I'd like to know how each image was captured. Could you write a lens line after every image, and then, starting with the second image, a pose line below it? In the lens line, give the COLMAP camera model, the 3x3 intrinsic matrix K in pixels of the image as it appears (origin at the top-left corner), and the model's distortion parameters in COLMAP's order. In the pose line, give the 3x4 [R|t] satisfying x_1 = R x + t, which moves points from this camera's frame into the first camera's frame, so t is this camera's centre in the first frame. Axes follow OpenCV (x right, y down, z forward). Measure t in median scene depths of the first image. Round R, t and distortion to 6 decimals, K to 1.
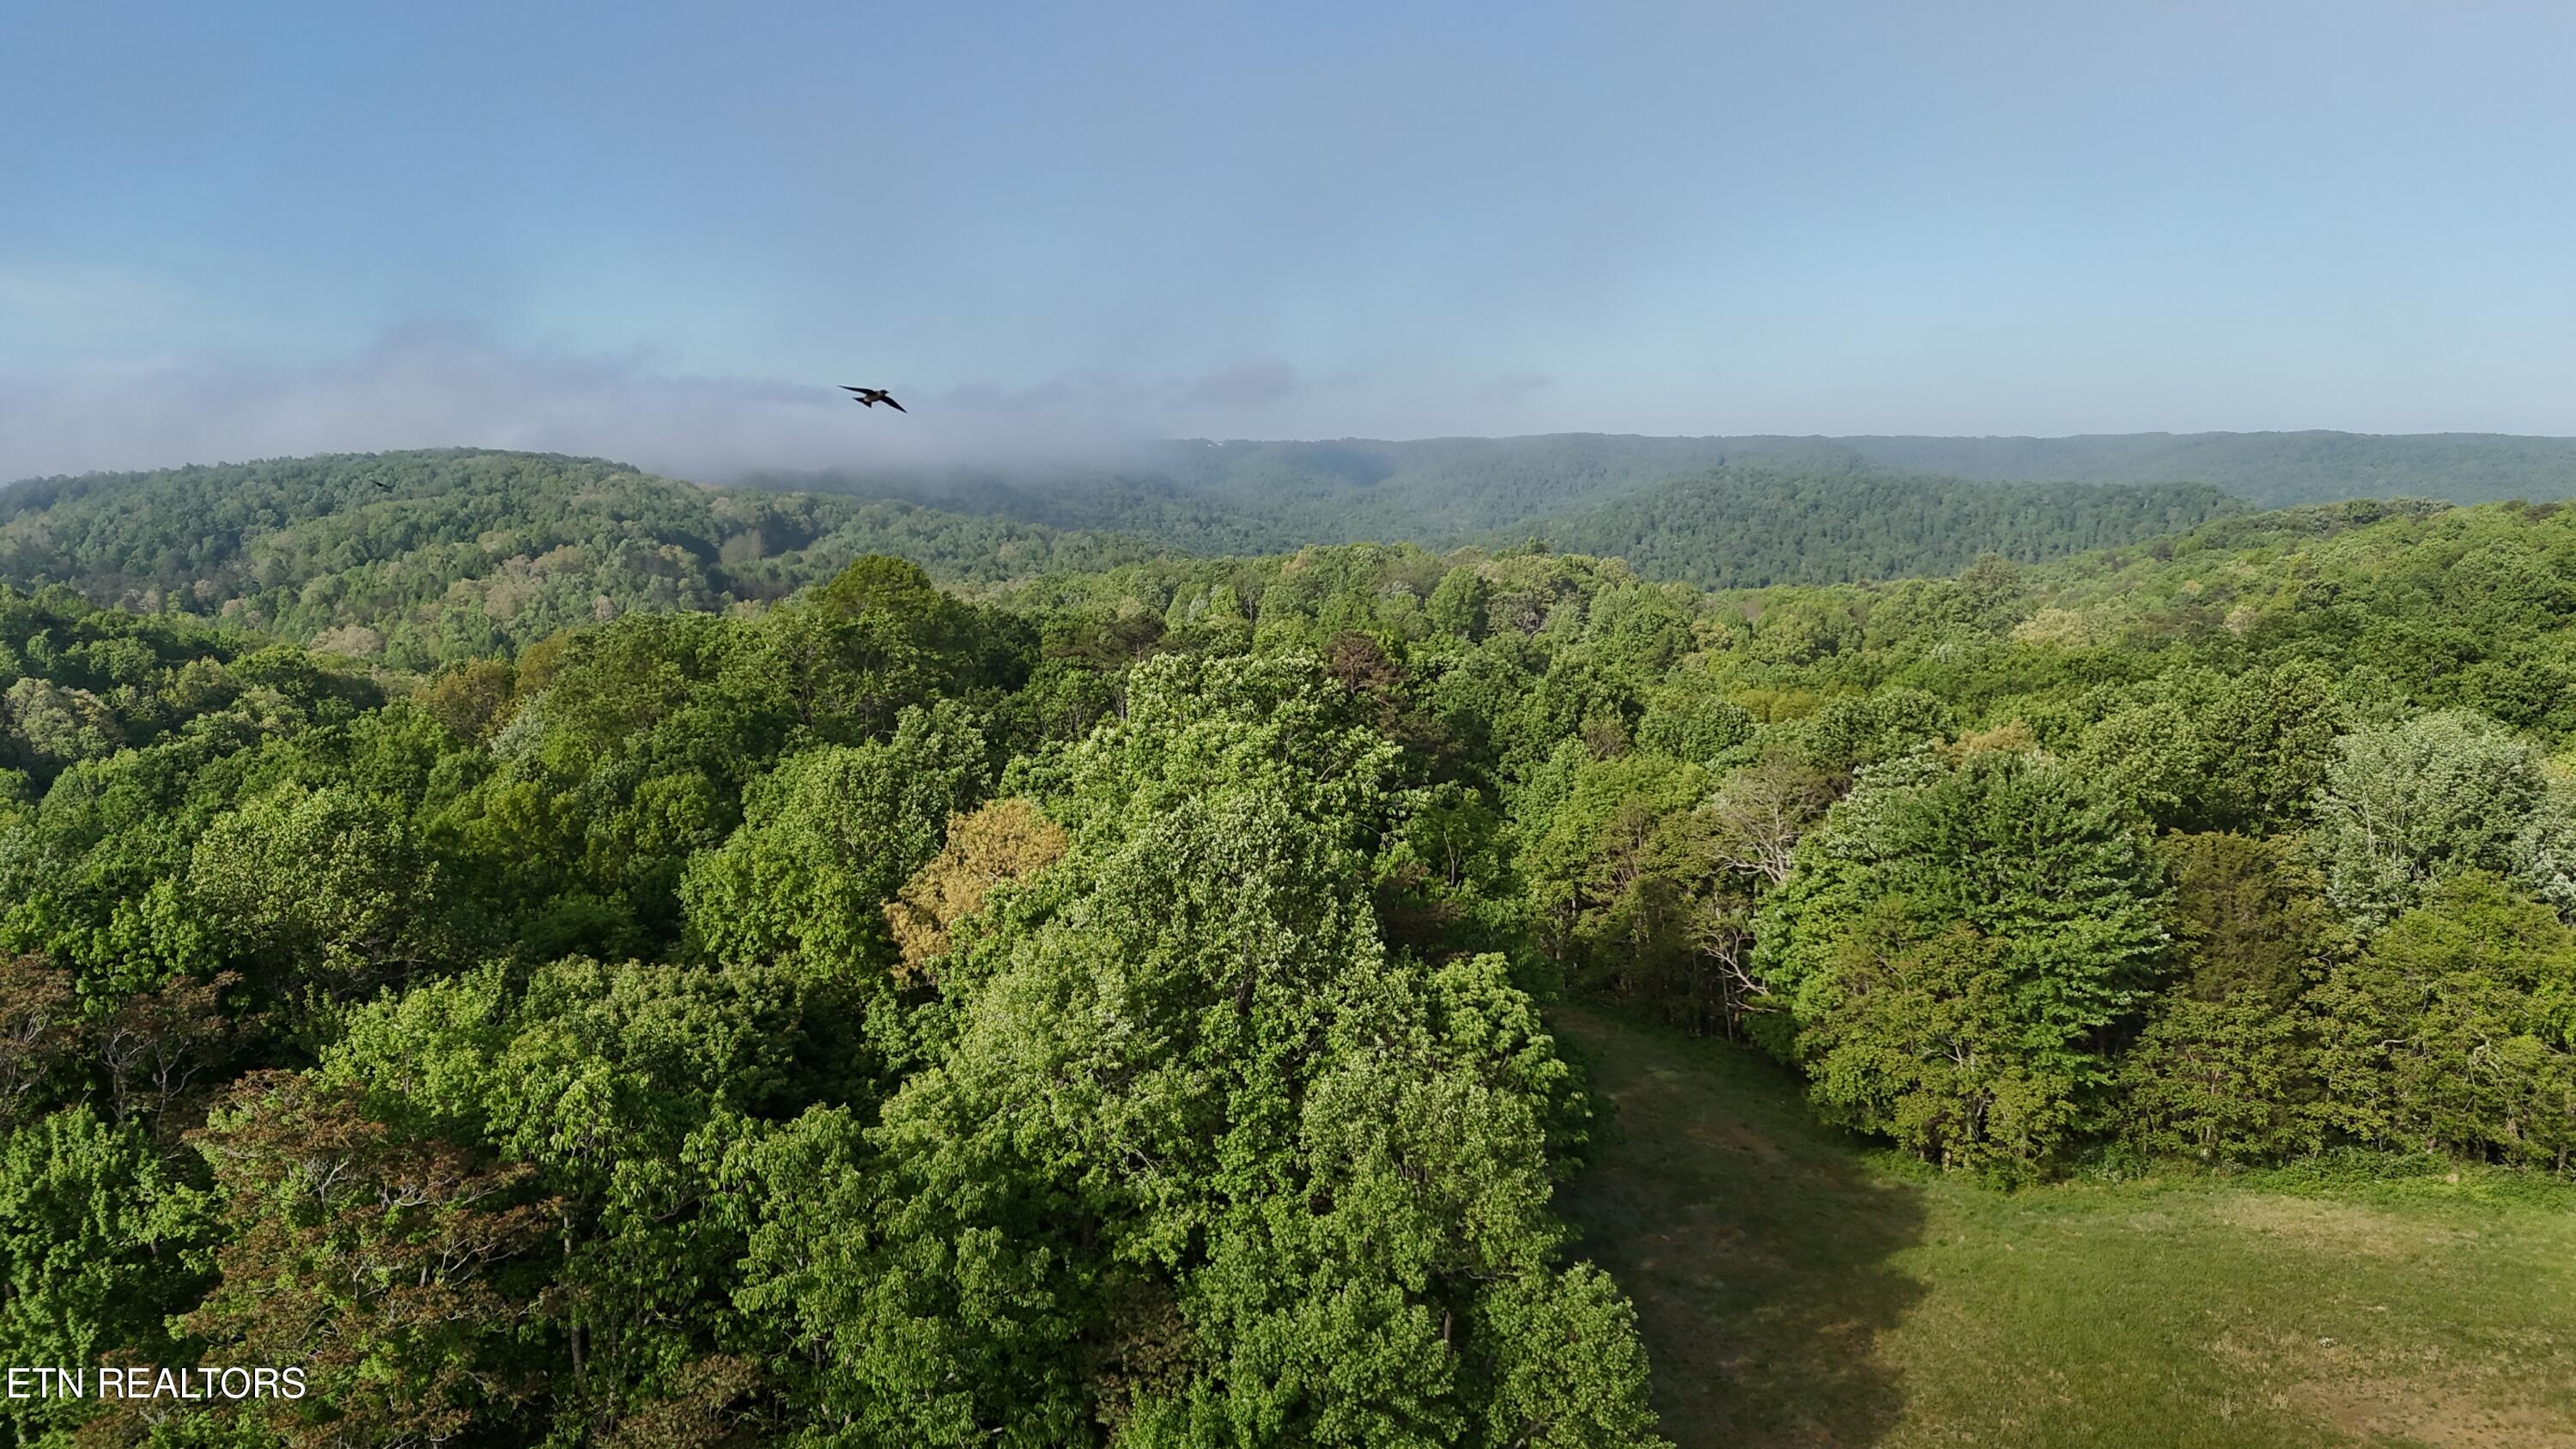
lens RADIAL K [[1881.3, 0, 1293.1], [0, 1881.3, 722.2], [0, 0, 1]] dist [0.089811, -0.085171]
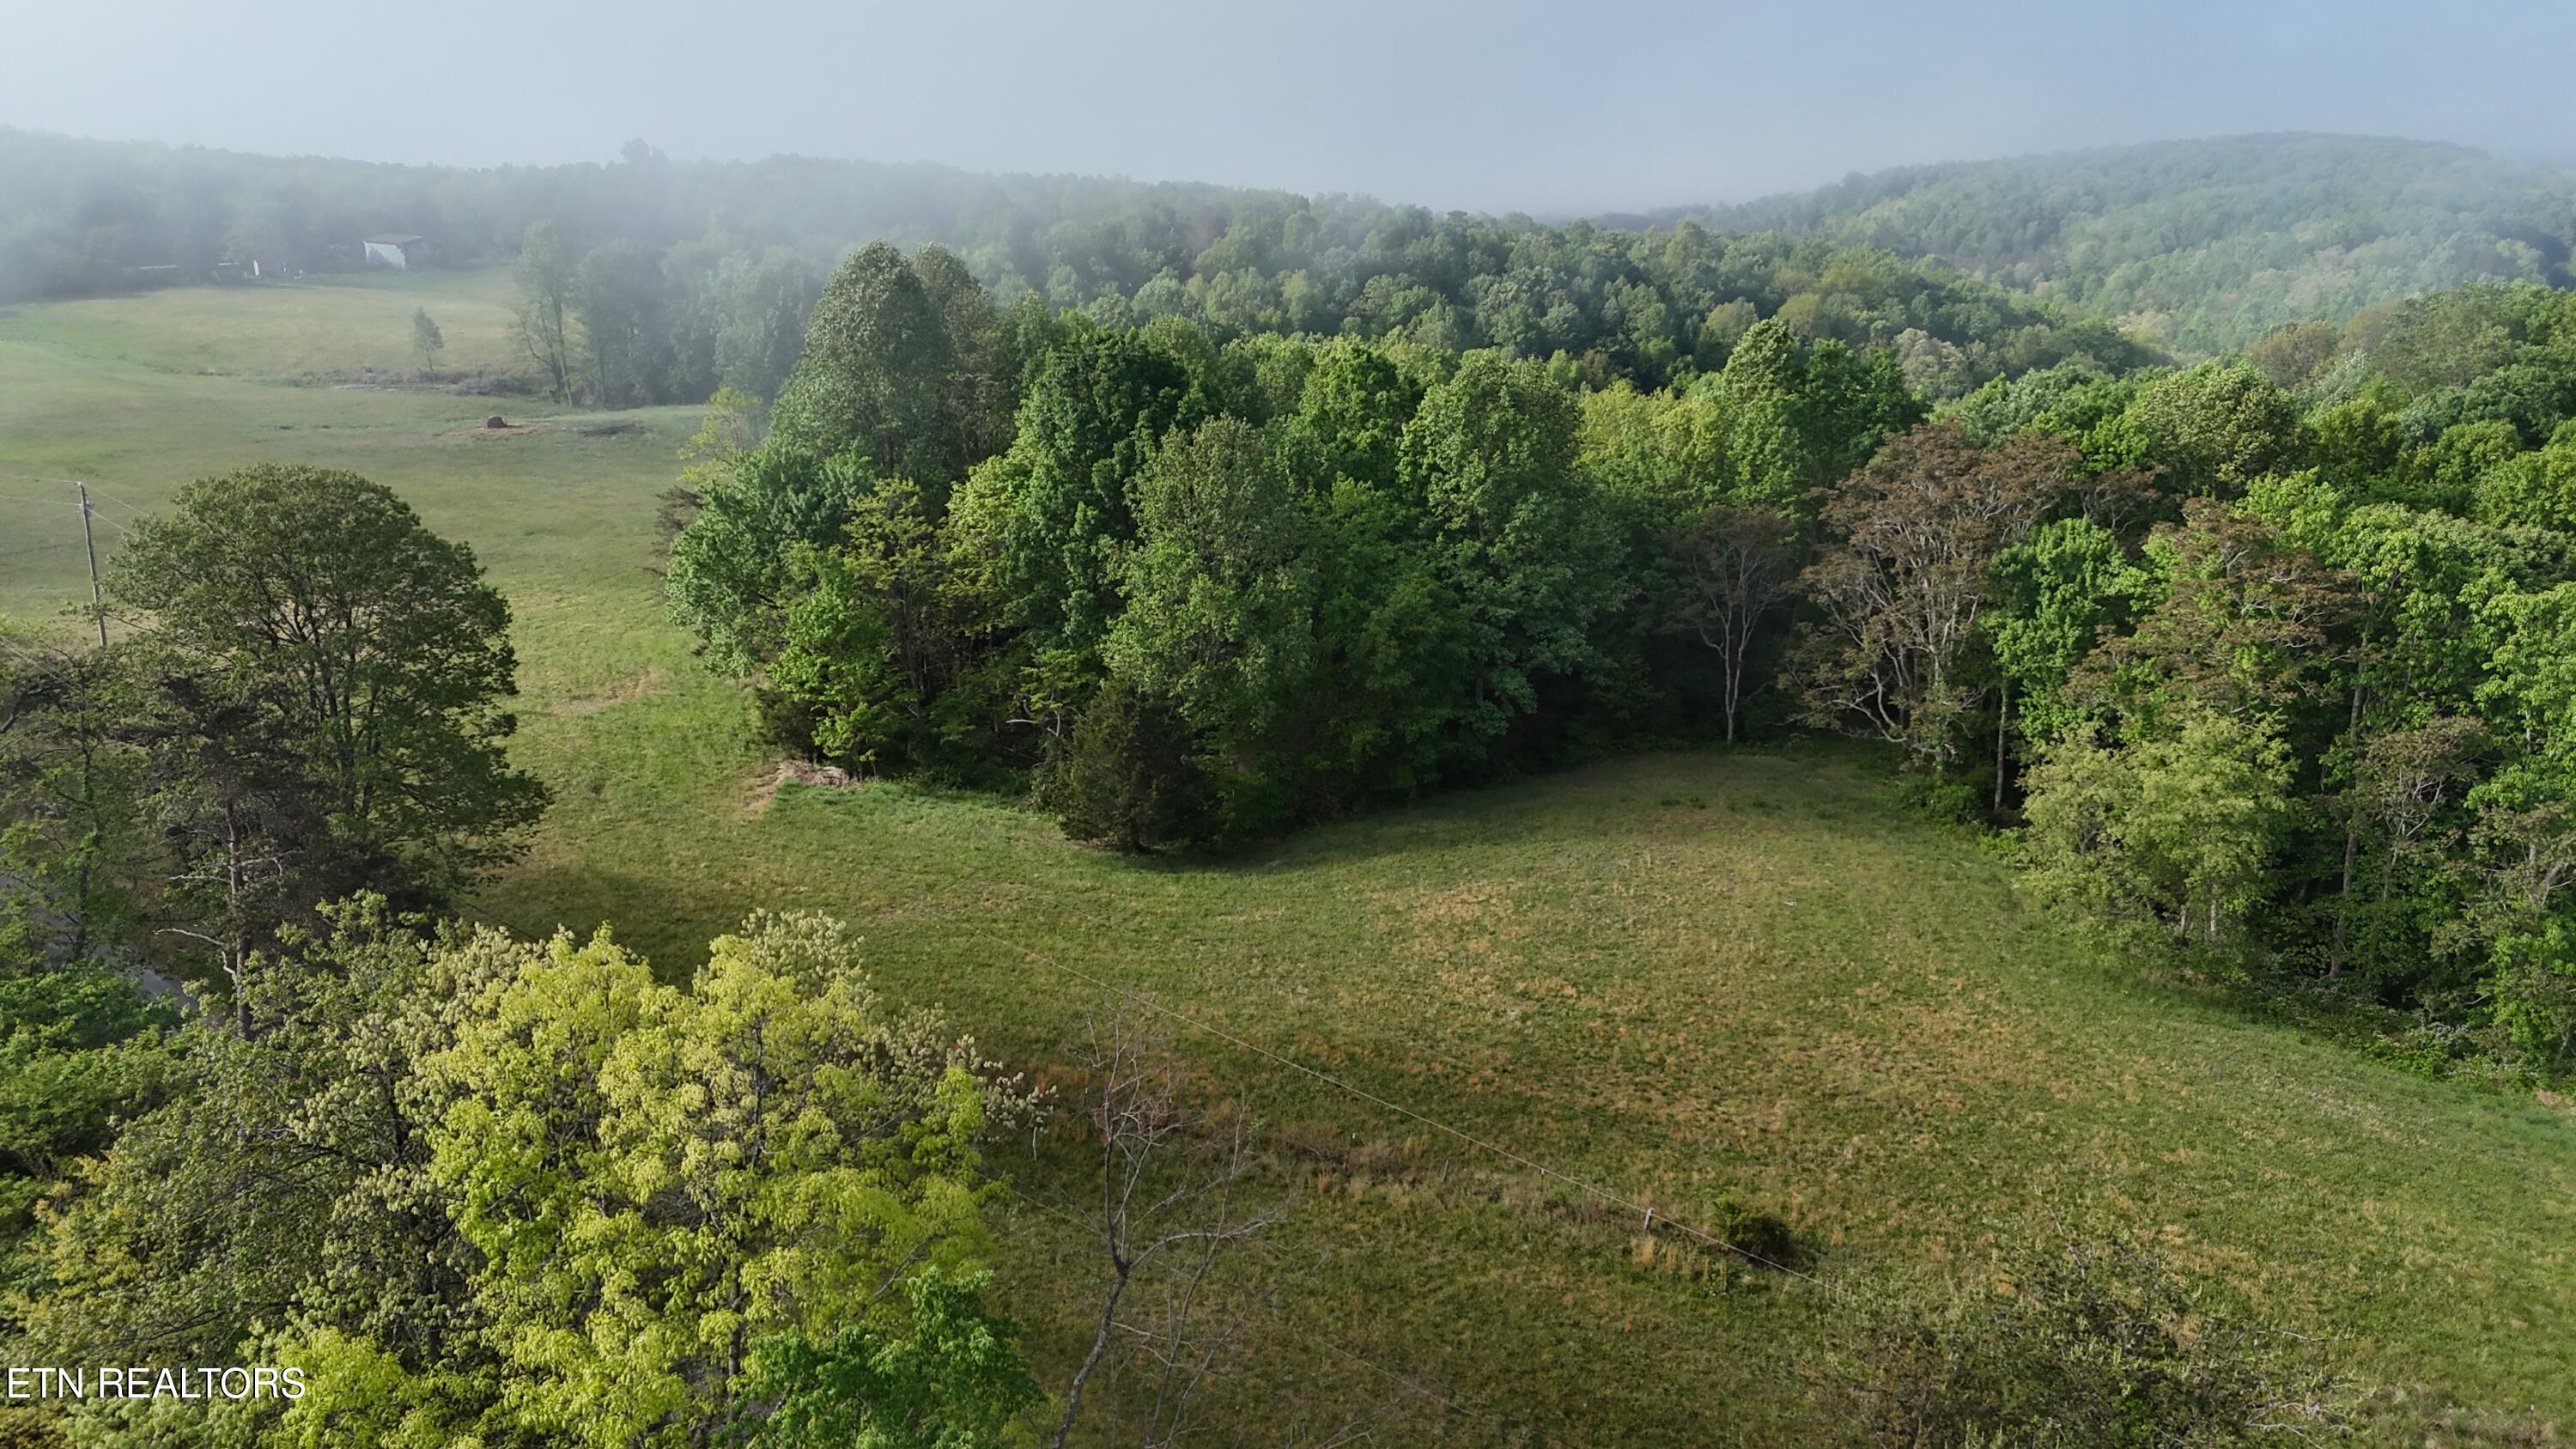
lens RADIAL K [[1881.3, 0, 1285.8], [0, 1881.3, 710.9], [0, 0, 1]] dist [0.089811, -0.085171]
pose [[0.645332, 0.217595, -0.732256, 0.119415], [-0.105929, 0.974802, 0.196315, 0.061090], [0.756522, -0.049121, 0.652121, -0.390485]]
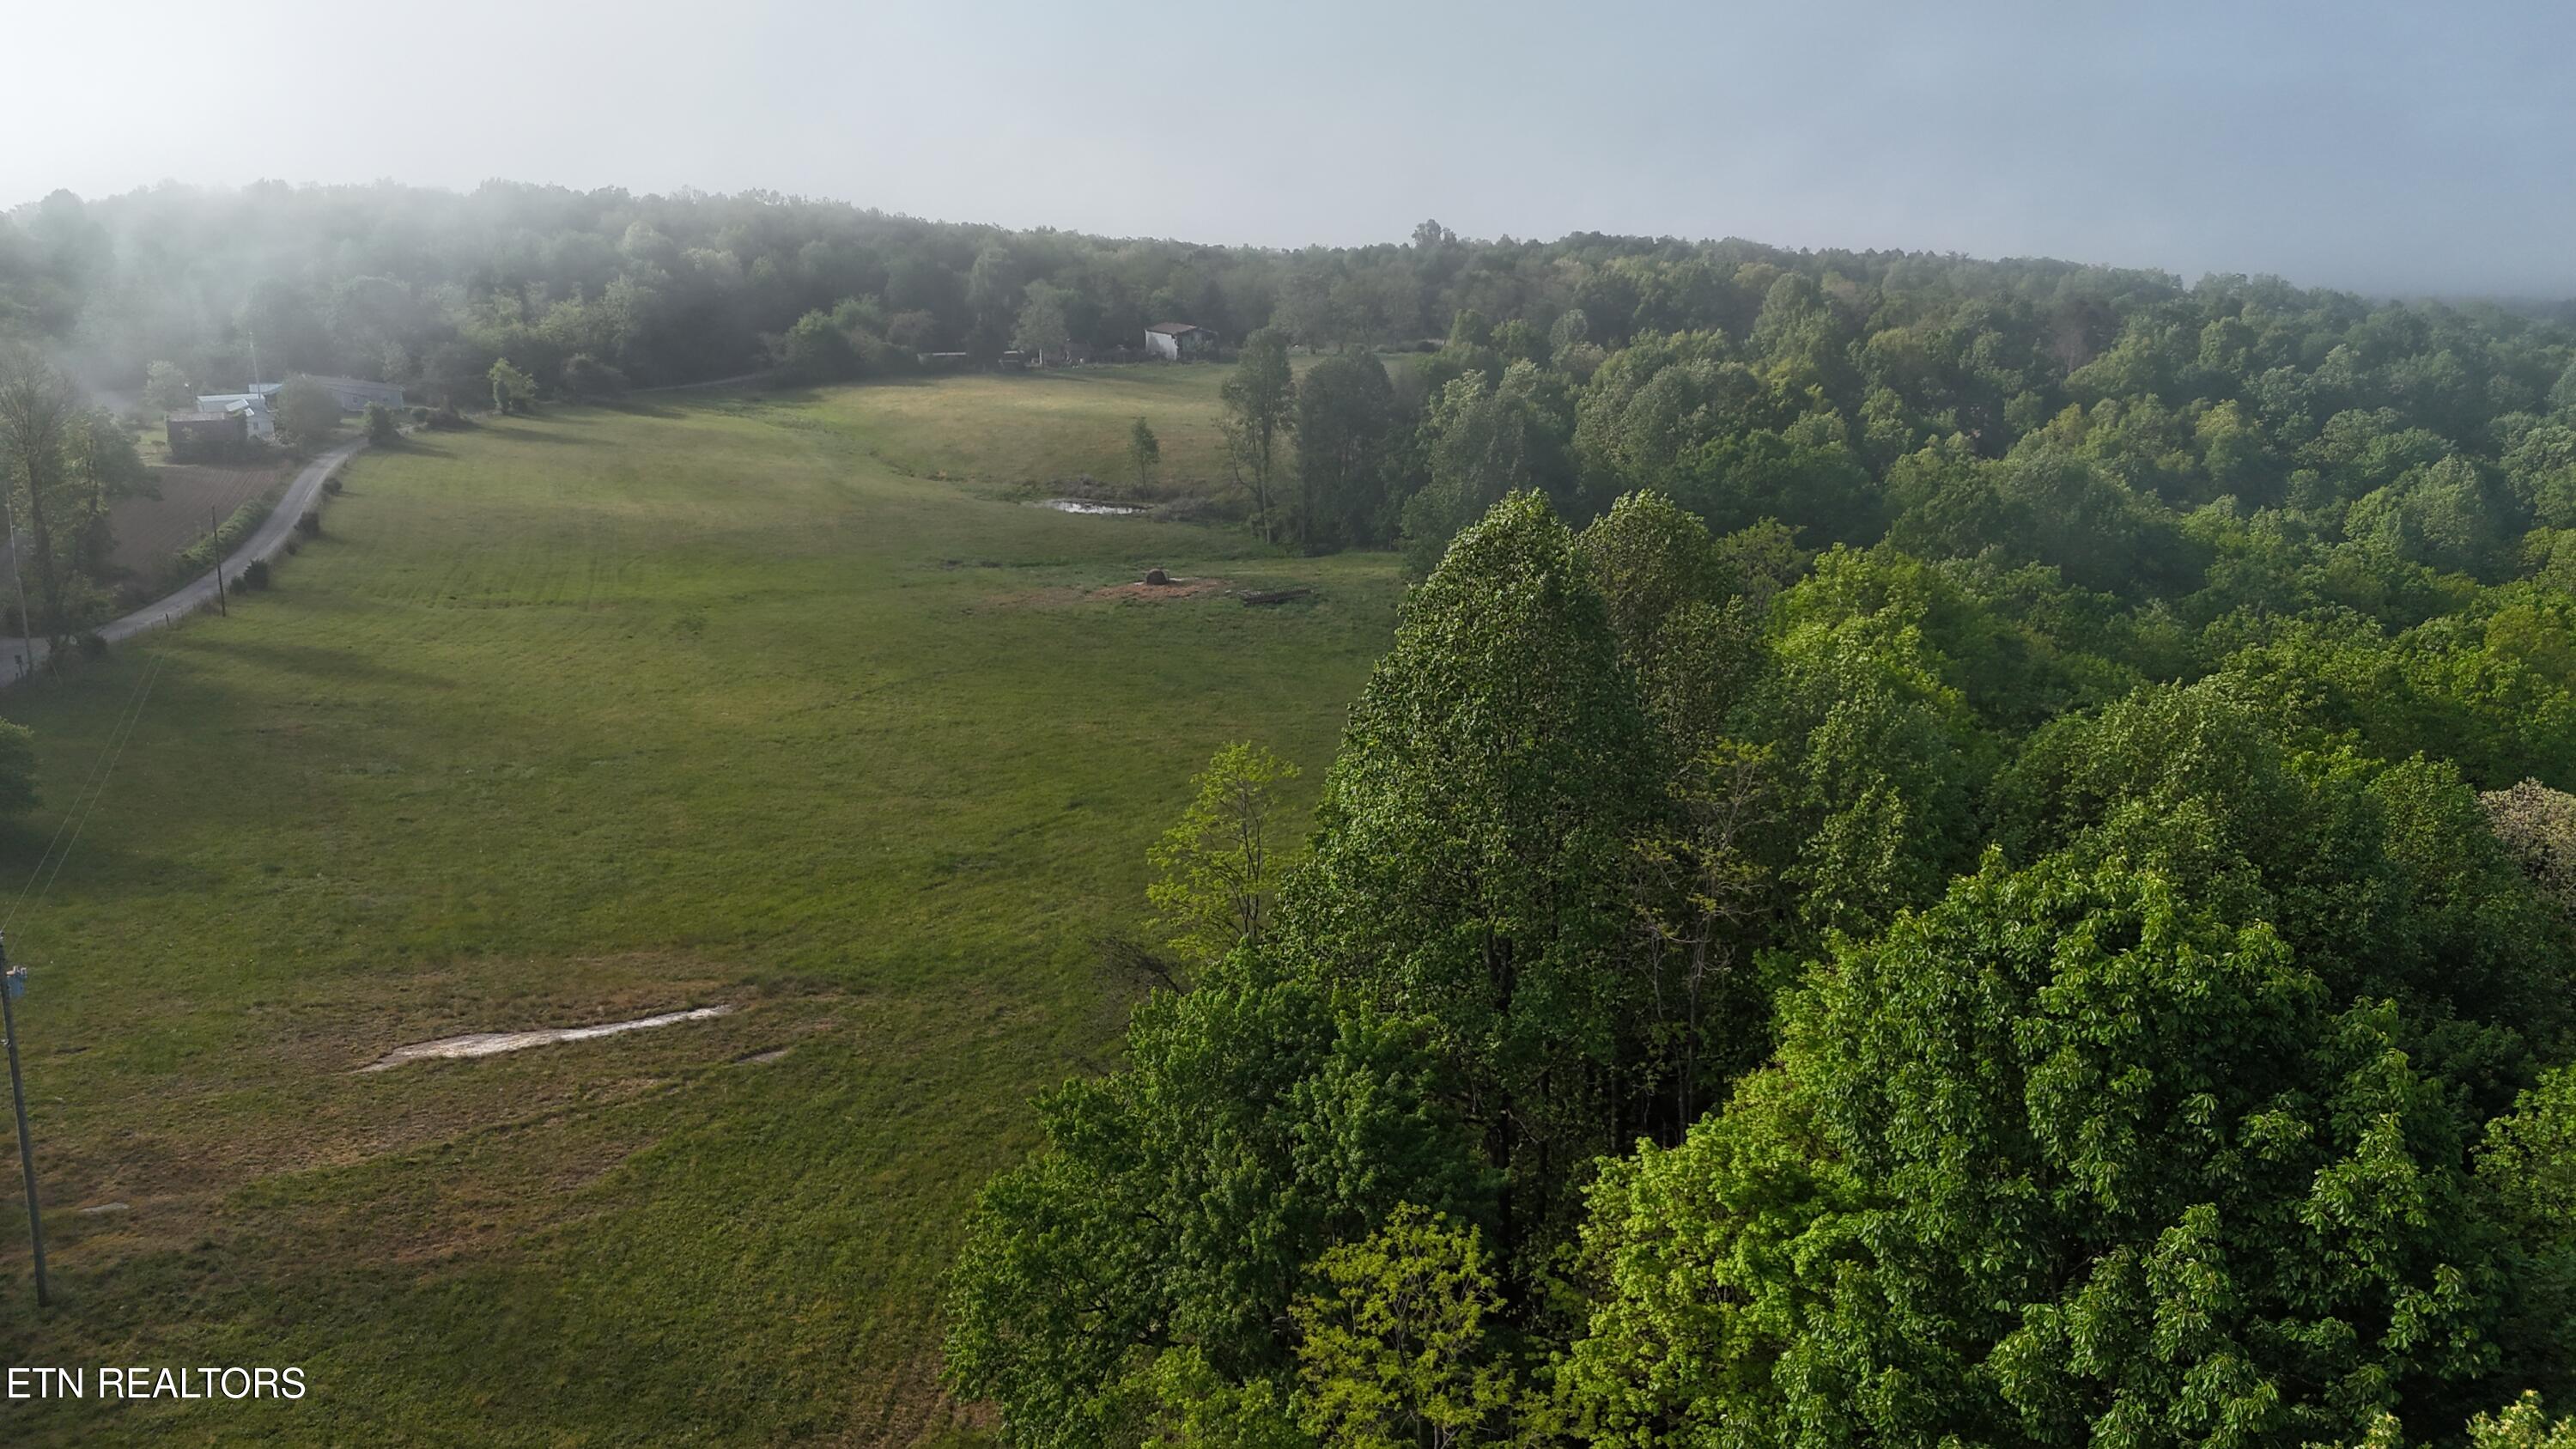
lens RADIAL K [[1881.3, 0, 1296.6], [0, 1881.3, 727.5], [0, 0, 1]] dist [0.089811, -0.085171]
pose [[0.294370, 0.249517, -0.922544, -0.493239], [-0.135119, 0.966485, 0.218288, -0.017296], [0.946092, 0.060396, 0.318219, -0.018411]]
